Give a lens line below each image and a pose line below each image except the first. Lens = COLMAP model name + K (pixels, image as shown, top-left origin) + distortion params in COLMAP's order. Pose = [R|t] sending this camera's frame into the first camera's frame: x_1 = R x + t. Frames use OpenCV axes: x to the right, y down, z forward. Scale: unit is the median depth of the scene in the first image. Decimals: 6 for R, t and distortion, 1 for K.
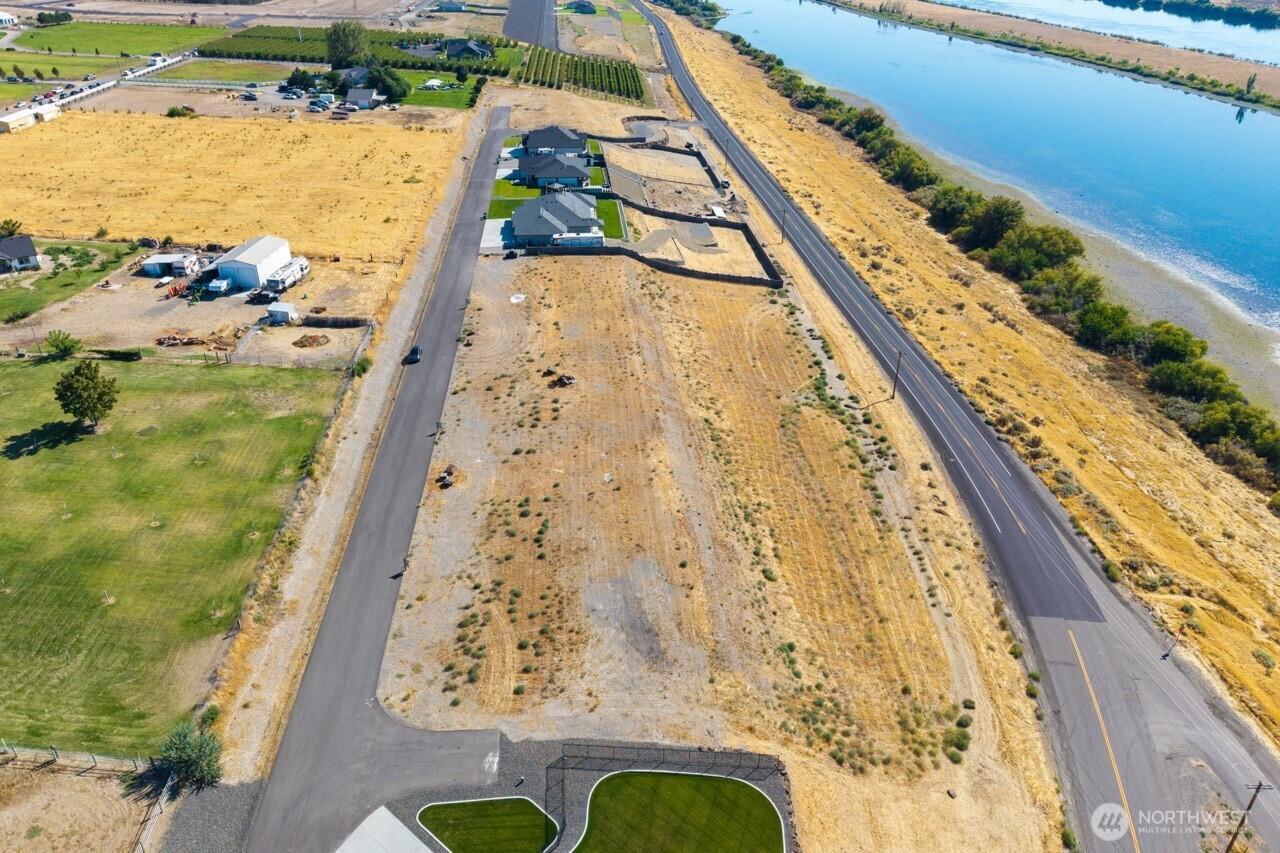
lens RADIAL K [[775.2, 0, 640.0], [0, 775.2, 426.5], [0, 0, 1]] dist [0.033307, -0.035575]
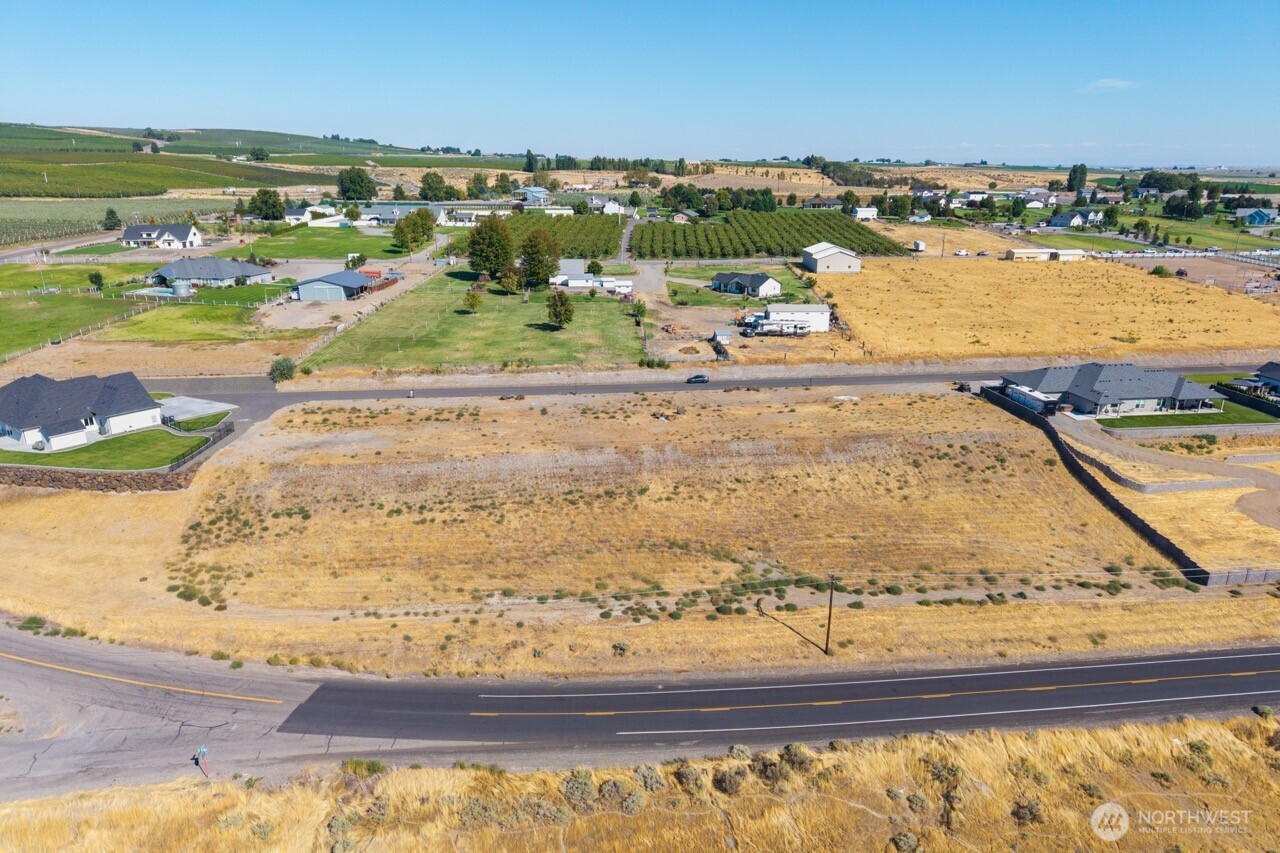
lens RADIAL K [[884.9, 0, 596.5], [0, 884.9, 486.9], [0, 0, 1]] dist [0.045117, -0.056702]
pose [[0.034502, 0.345530, -0.937773, 1.087742], [-0.541634, 0.795045, 0.273013, -0.270904], [0.839906, 0.498511, 0.214582, 0.782091]]
